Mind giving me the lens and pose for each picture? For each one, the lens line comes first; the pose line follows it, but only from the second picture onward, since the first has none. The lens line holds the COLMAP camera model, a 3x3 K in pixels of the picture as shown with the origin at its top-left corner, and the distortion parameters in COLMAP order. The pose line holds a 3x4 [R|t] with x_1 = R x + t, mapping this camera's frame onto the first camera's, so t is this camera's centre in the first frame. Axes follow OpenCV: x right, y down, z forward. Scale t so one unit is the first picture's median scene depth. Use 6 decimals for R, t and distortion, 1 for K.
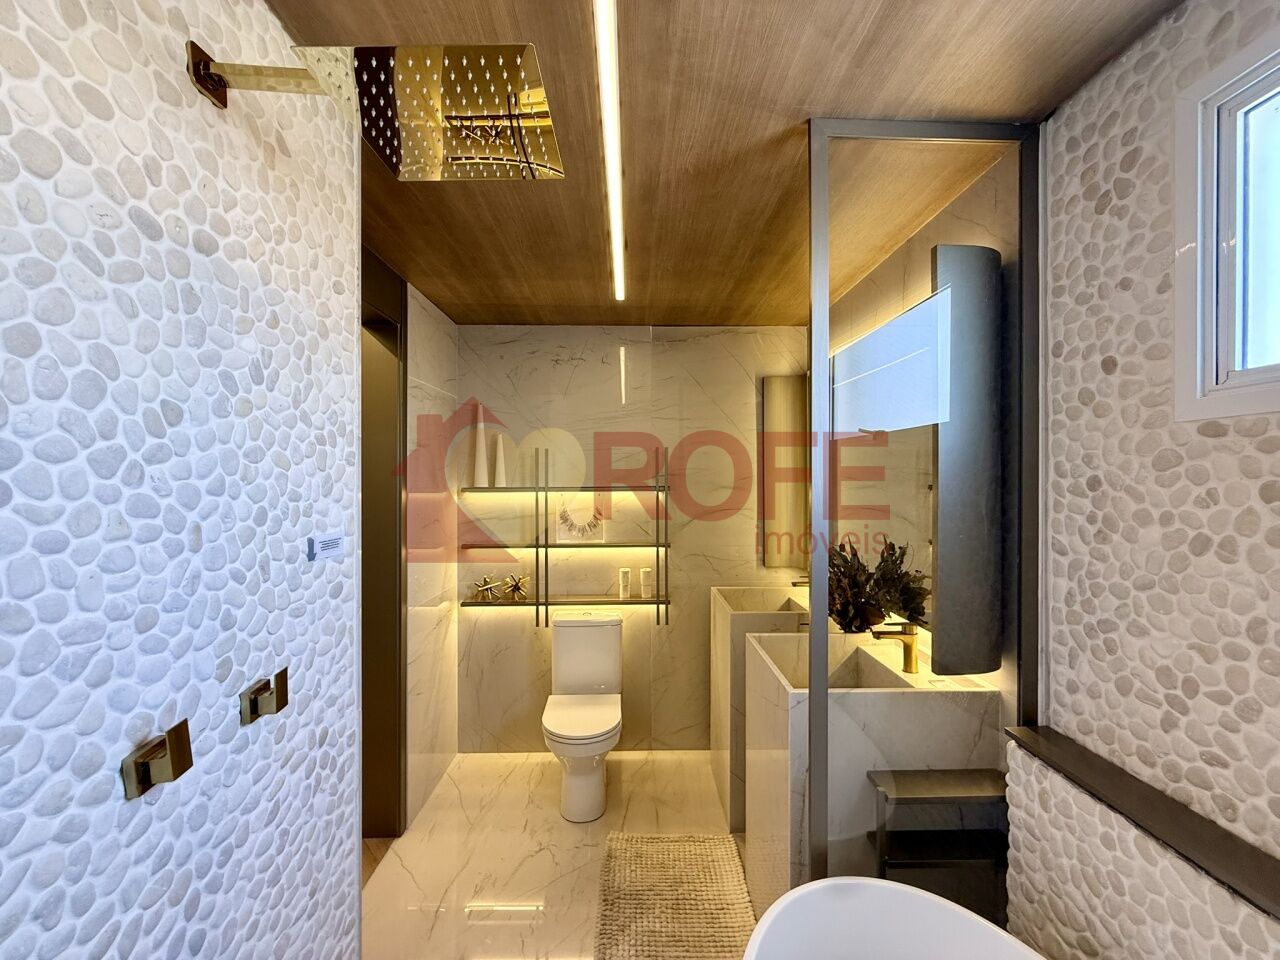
lens RADIAL K [[510.1, 0, 636.6], [0, 510.1, 480.8], [0, 0, 1]] dist [0.001156, 0.000193]
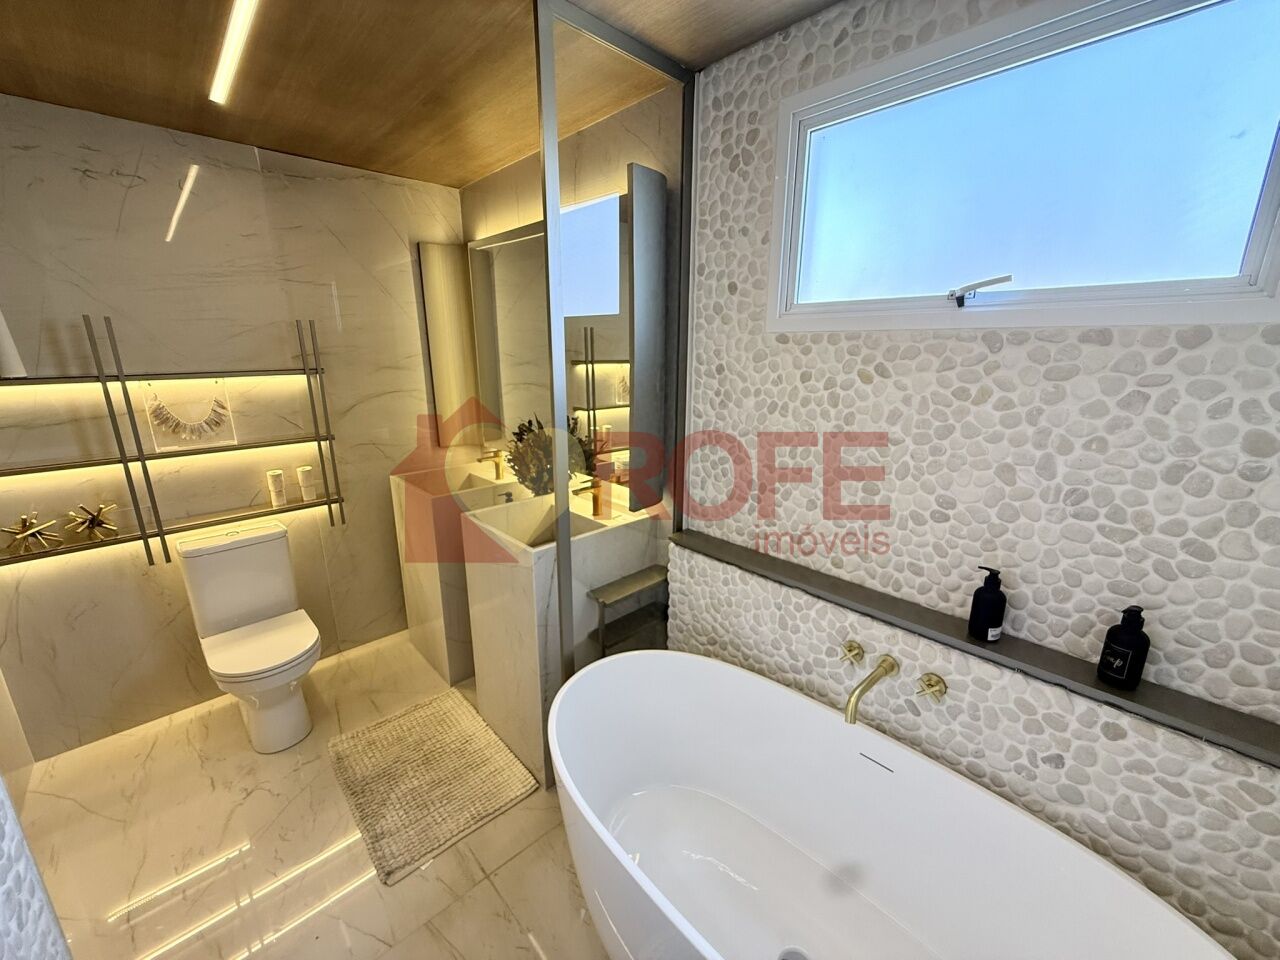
lens RADIAL K [[510.1, 0, 636.6], [0, 510.1, 480.8], [0, 0, 1]] dist [0.001156, 0.000193]
pose [[0.742201, -0.169802, 0.648309, -0.315650], [0.000146, 0.967411, 0.253212, -0.057057], [-0.670177, -0.187840, 0.718038, 0.018552]]
